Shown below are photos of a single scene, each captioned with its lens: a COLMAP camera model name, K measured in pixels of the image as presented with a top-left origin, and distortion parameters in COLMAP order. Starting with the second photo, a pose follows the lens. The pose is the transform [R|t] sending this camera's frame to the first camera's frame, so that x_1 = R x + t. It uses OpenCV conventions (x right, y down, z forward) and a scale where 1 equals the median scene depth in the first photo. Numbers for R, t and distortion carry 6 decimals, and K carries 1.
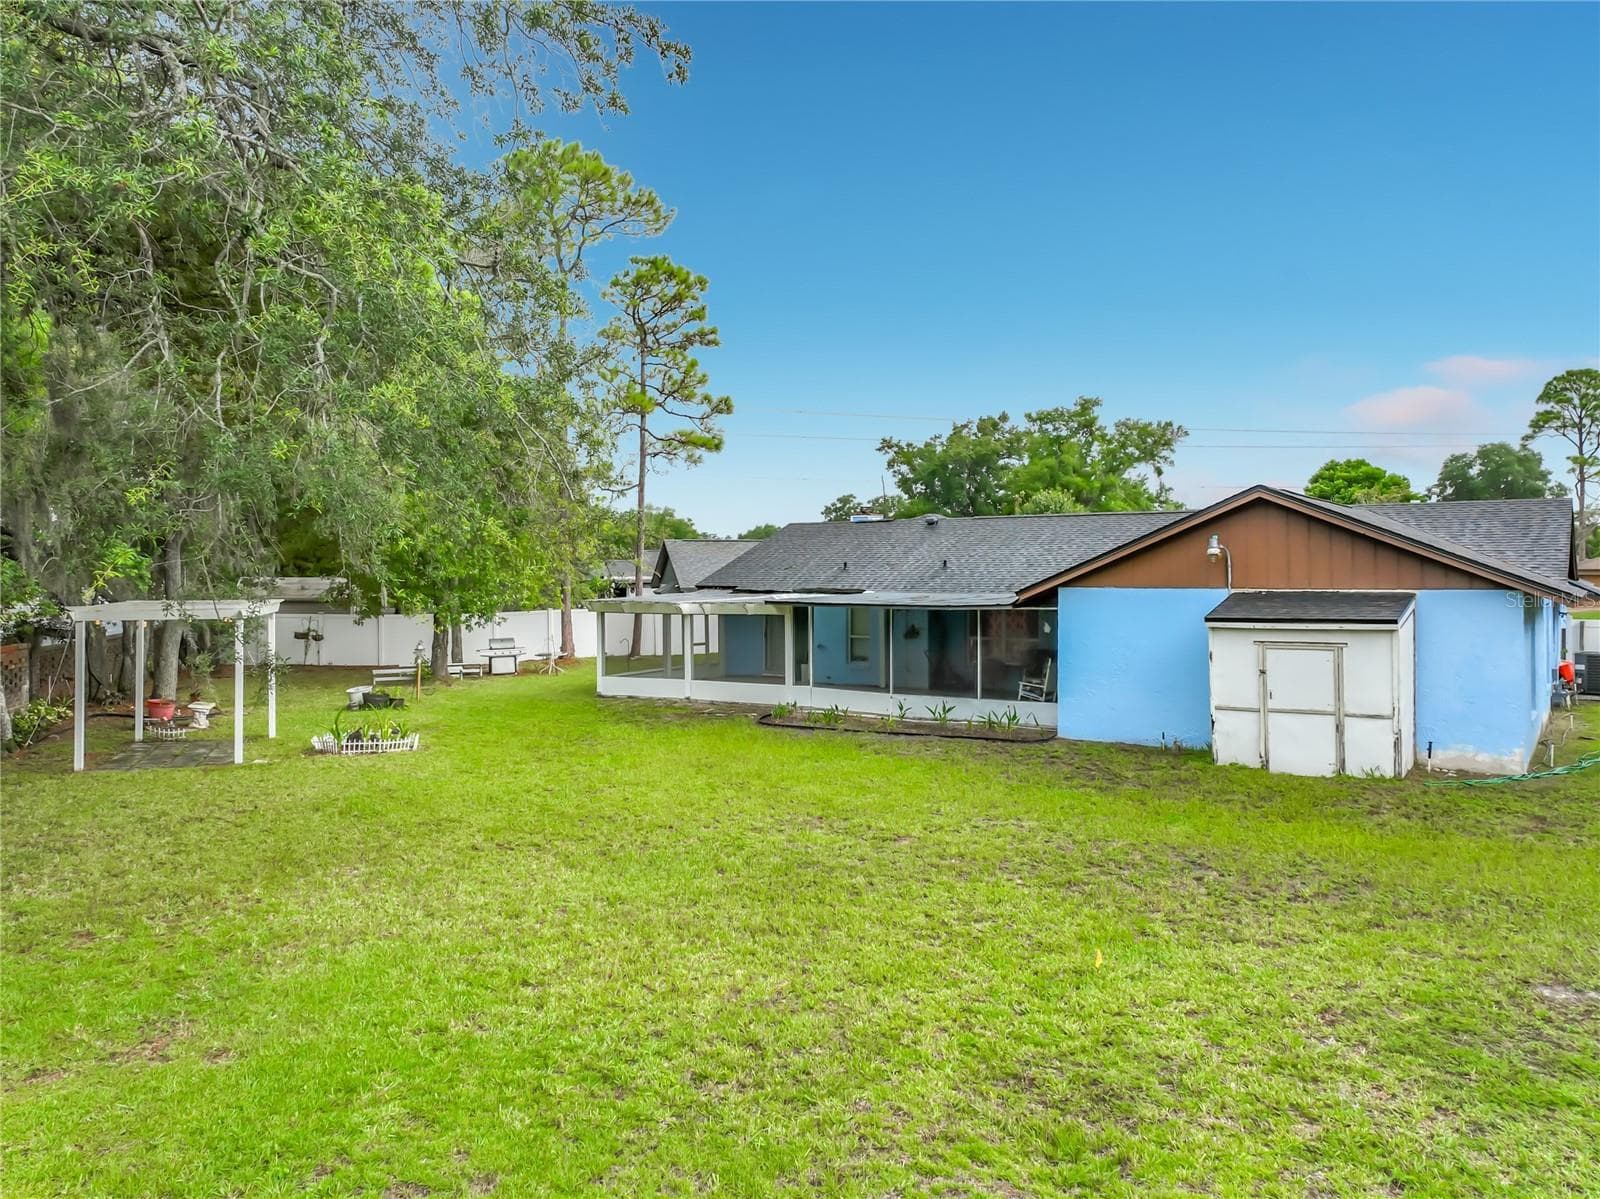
lens RADIAL K [[1161.0, 0, 798.3], [0, 1161.0, 543.1], [0, 0, 1]] dist [0.008478, 0.006299]
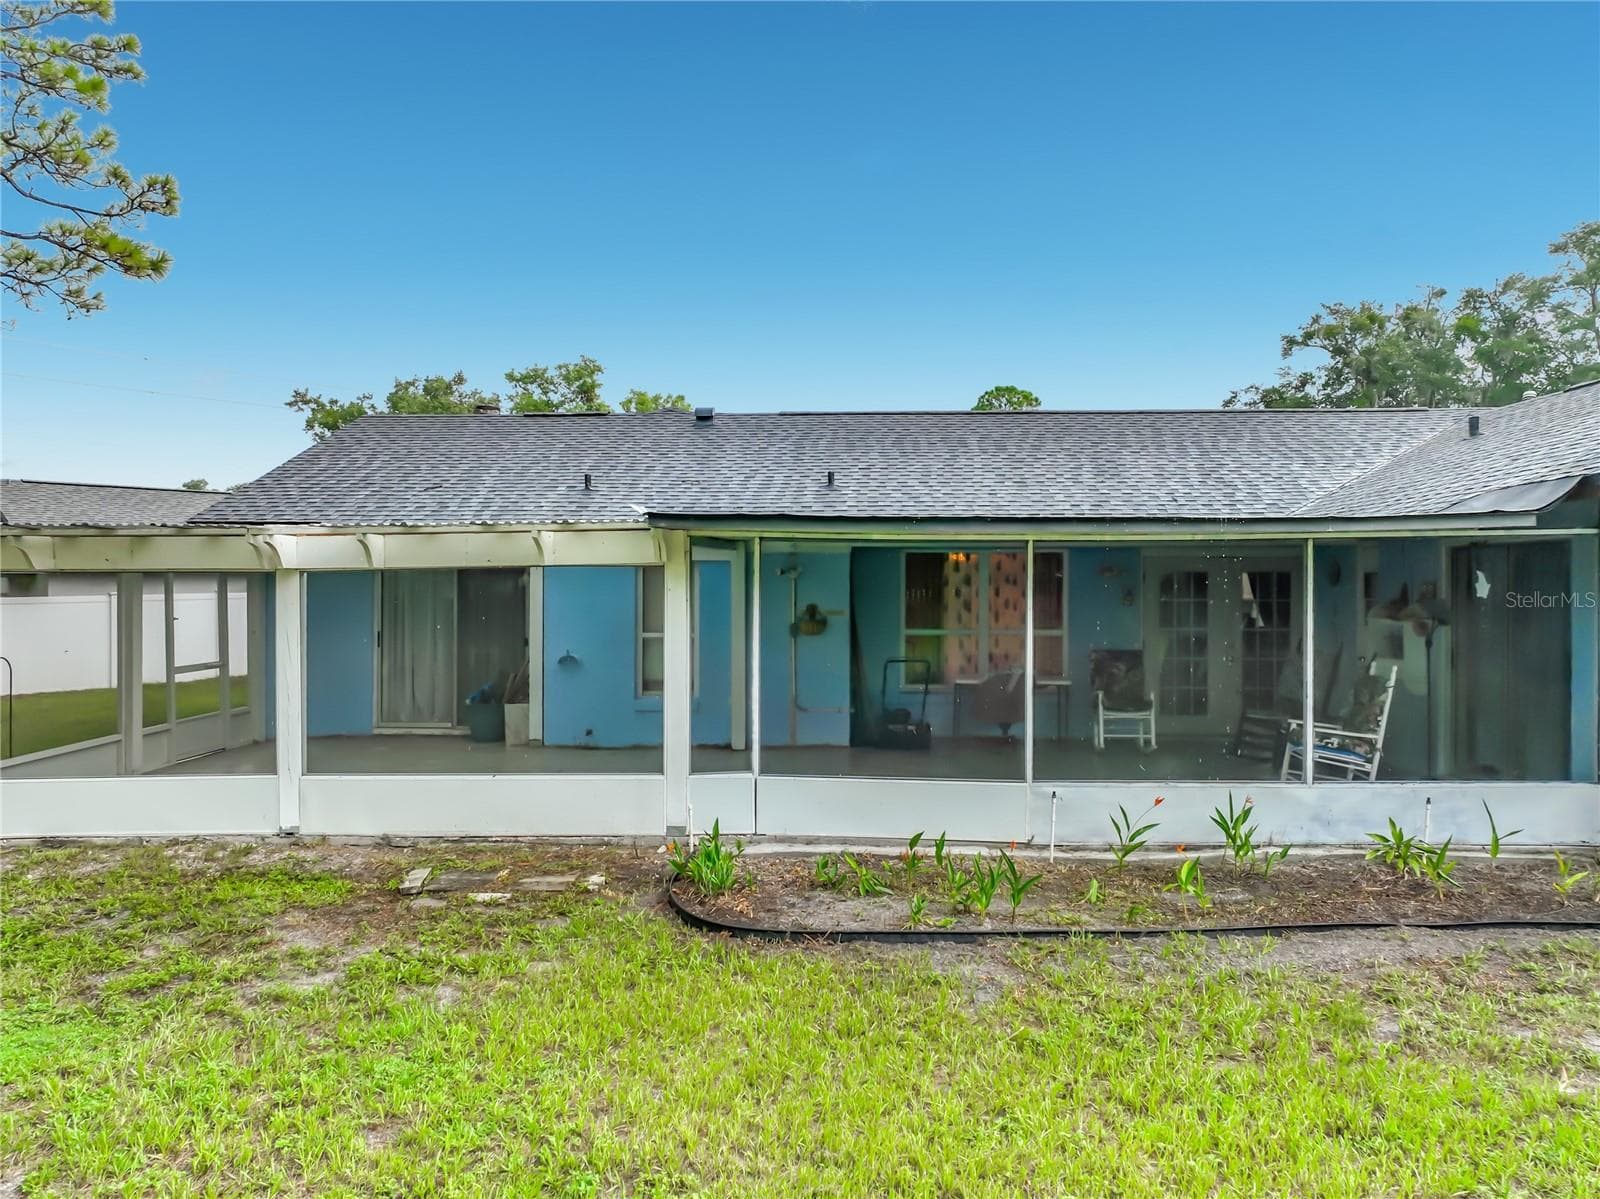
lens RADIAL K [[1123.1, 0, 804.3], [0, 1123.1, 592.0], [0, 0, 1]] dist [0.005229, 0.002344]
pose [[0.840795, 0.000925, 0.541353, -0.118682], [-0.016724, 0.999566, 0.024268, 0.047163], [-0.541096, -0.029458, 0.840445, 0.547601]]
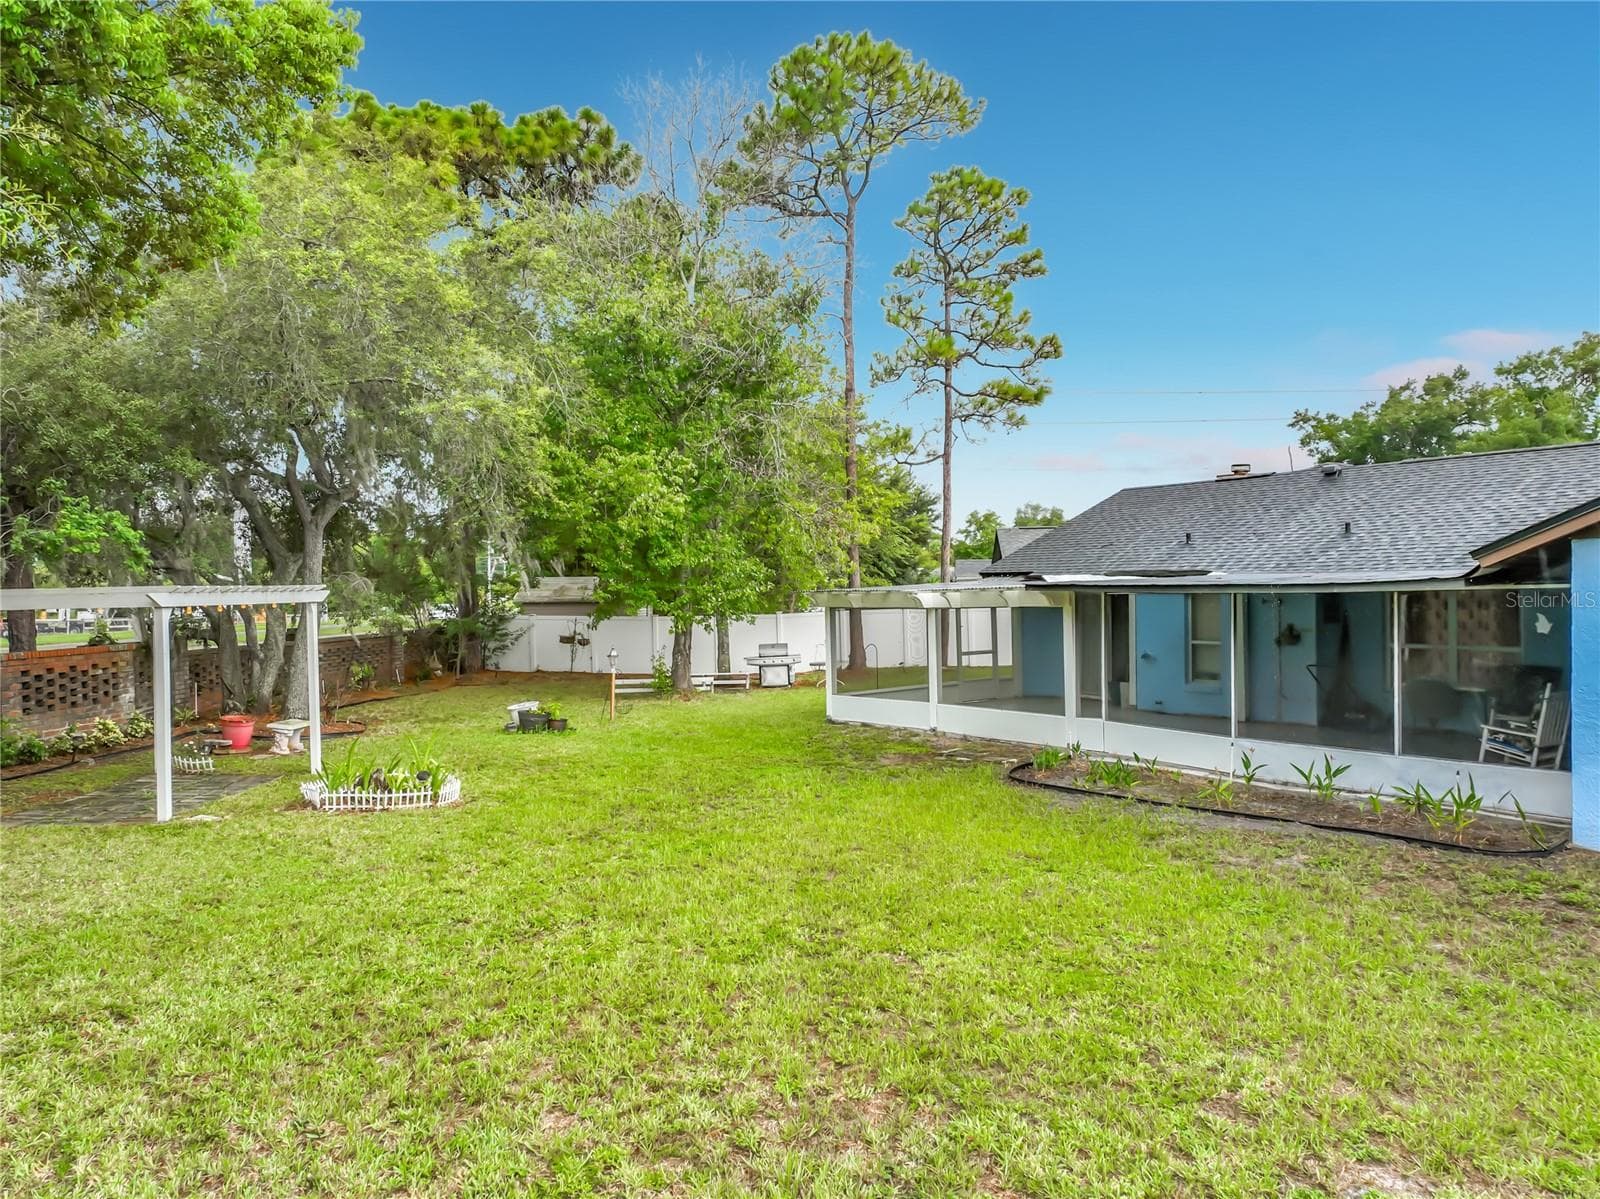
lens RADIAL K [[1138.3, 0, 811.0], [0, 1138.3, 595.1], [0, 0, 1]] dist [0.003270, 0.006457]
pose [[0.940843, -0.009468, -0.338711, 0.054543], [0.021346, 0.999280, 0.031361, 0.025438], [0.338170, -0.036736, 0.940368, 0.282238]]
